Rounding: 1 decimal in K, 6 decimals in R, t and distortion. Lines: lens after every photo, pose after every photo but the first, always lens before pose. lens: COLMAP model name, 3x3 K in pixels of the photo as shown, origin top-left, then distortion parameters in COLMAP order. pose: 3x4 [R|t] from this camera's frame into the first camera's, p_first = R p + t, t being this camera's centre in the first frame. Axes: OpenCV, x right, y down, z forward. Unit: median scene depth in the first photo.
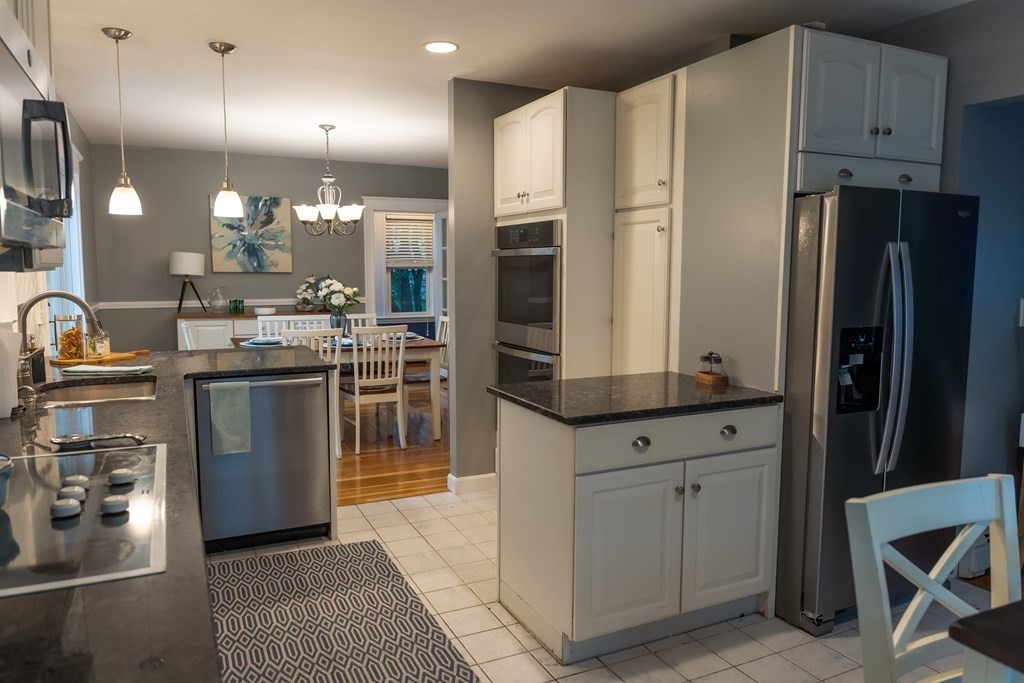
lens RADIAL K [[697.2, 0, 510.5], [0, 697.2, 345.4], [0, 0, 1]] dist [-0.004333, -0.007289]
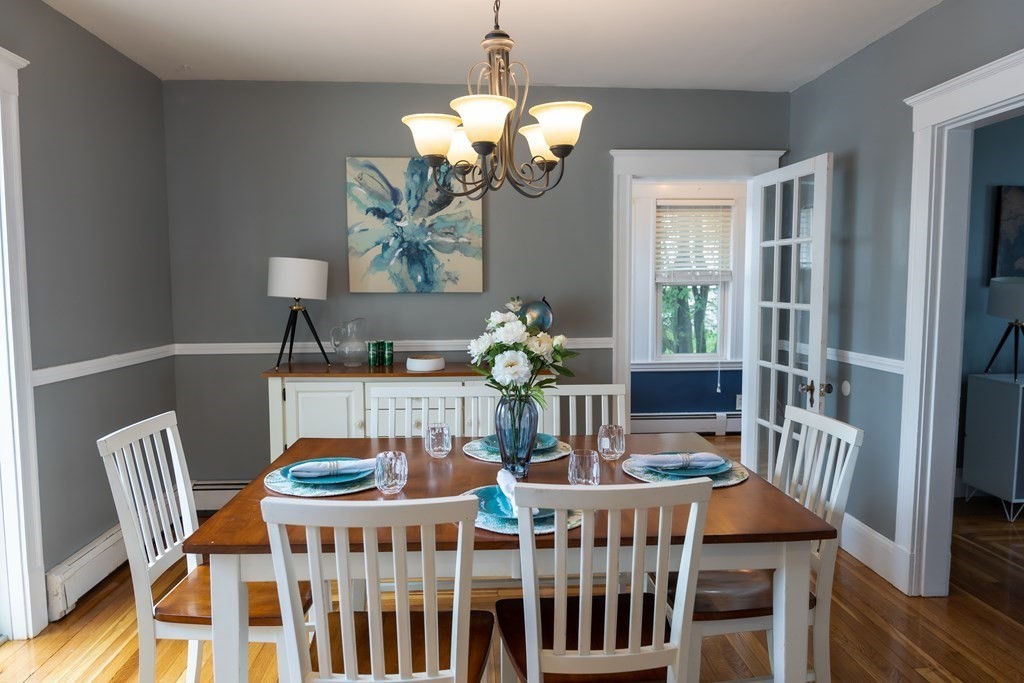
lens RADIAL K [[677.4, 0, 504.5], [0, 677.4, 342.8], [0, 0, 1]] dist [-0.001972, -0.002850]
pose [[0.922013, 0.024900, -0.386357, -0.093833], [-0.035301, 0.999180, -0.019847, -0.058689], [0.385545, 0.031938, 0.922136, 0.550098]]
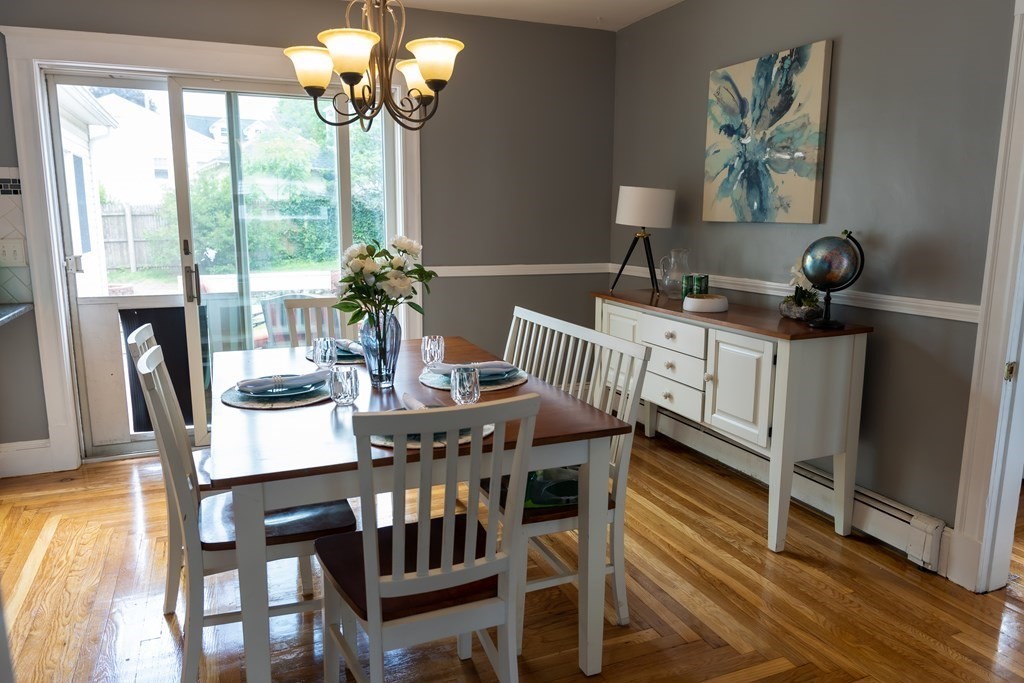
lens RADIAL K [[697.2, 0, 508.6], [0, 697.2, 345.1], [0, 0, 1]] dist [-0.004333, -0.007289]
pose [[-0.053407, 0.183355, -0.981595, 0.133274], [-0.108133, 0.976156, 0.188222, -0.099843], [0.992701, 0.116195, -0.032307, 0.907447]]
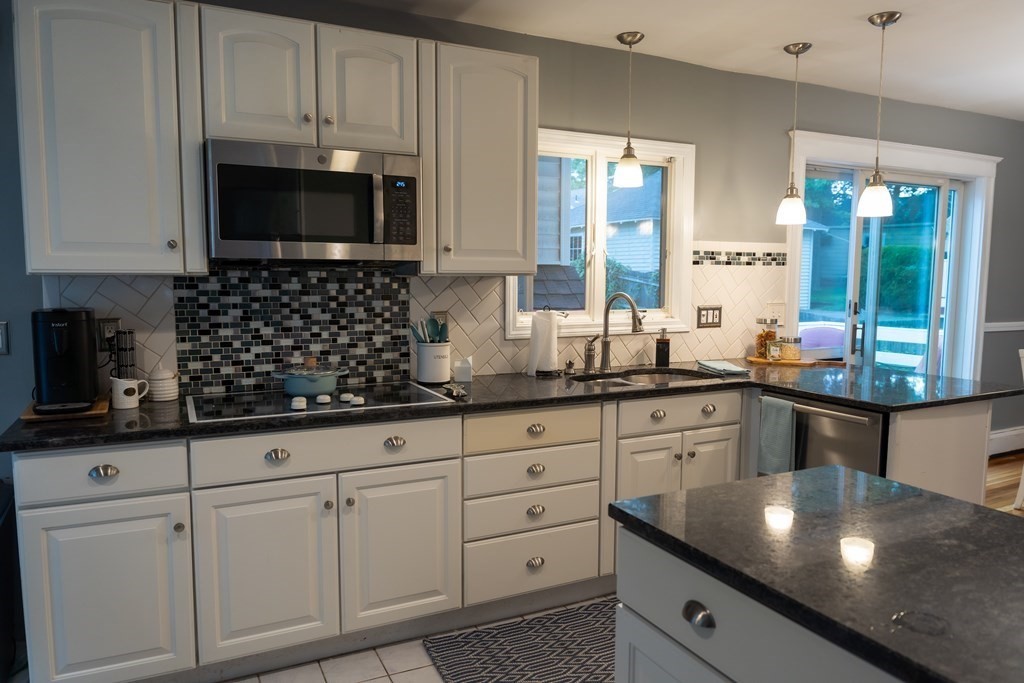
lens RADIAL K [[697.2, 0, 514.0], [0, 697.2, 342.1], [0, 0, 1]] dist [-0.004333, -0.007289]
pose [[0.006931, 0.091233, -0.995805, 0.241595], [-0.114666, 0.989333, 0.089842, -0.030608], [0.993380, 0.113563, 0.017318, 0.296866]]
